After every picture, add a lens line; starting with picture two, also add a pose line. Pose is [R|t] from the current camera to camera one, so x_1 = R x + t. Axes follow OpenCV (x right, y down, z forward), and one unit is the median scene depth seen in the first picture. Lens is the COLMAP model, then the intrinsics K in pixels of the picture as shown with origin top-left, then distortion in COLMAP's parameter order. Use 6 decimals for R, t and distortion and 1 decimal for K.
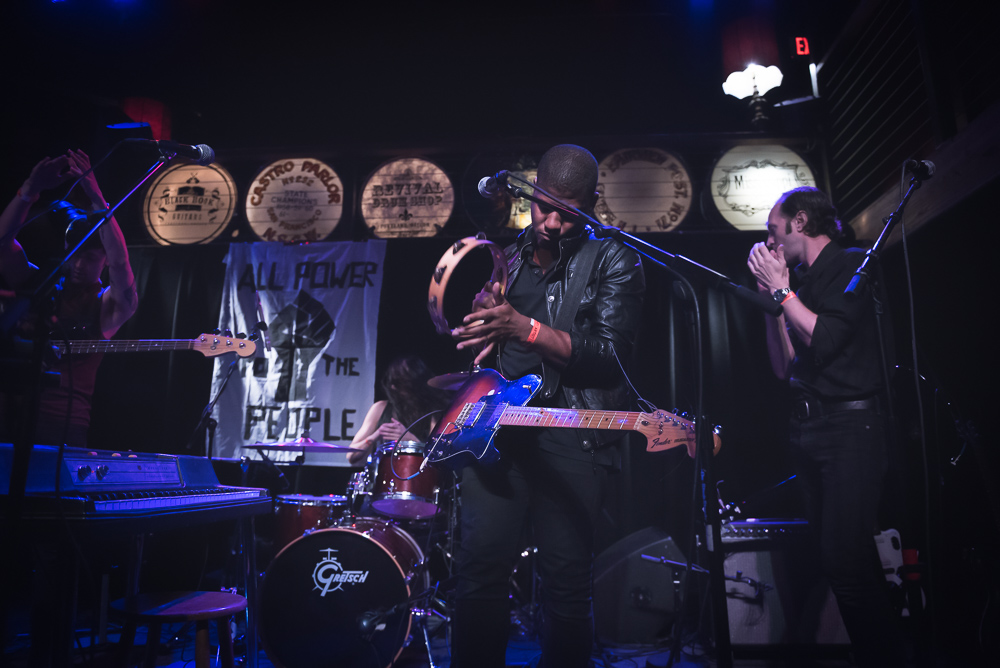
lens RADIAL K [[705.2, 0, 499.4], [0, 705.2, 321.9], [0, 0, 1]] dist [-0.053337, 0.006523]
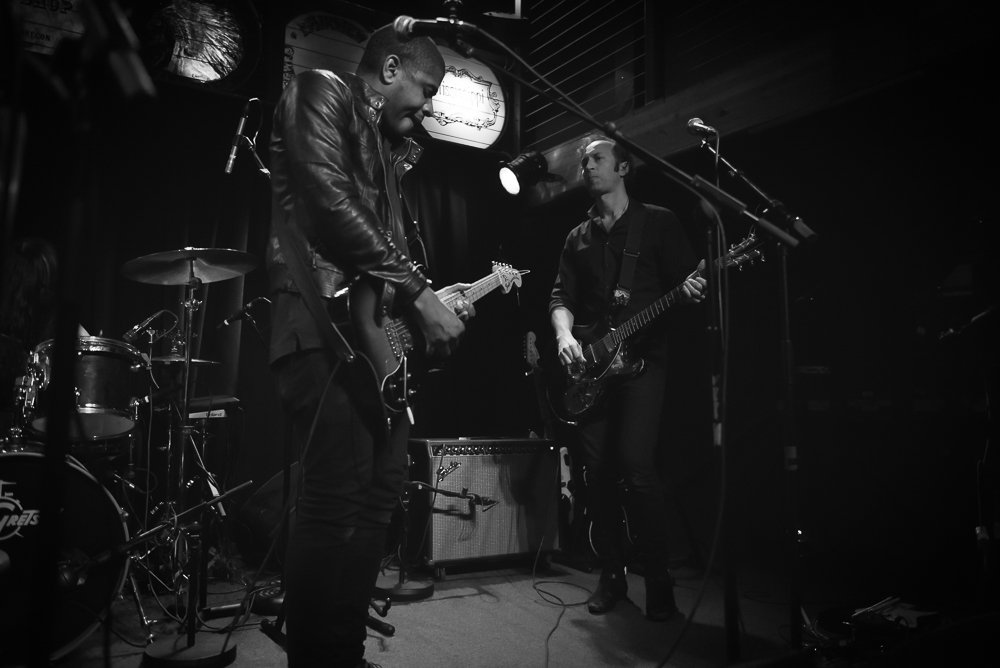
lens RADIAL K [[799.2, 0, 507.2], [0, 799.2, 334.3], [0, 0, 1]] dist [0.004139, -0.031680]
pose [[0.802587, 0.066754, 0.592788, -0.190773], [-0.145130, 0.985712, 0.085493, 0.020826], [-0.578611, -0.154647, 0.800808, 0.048880]]
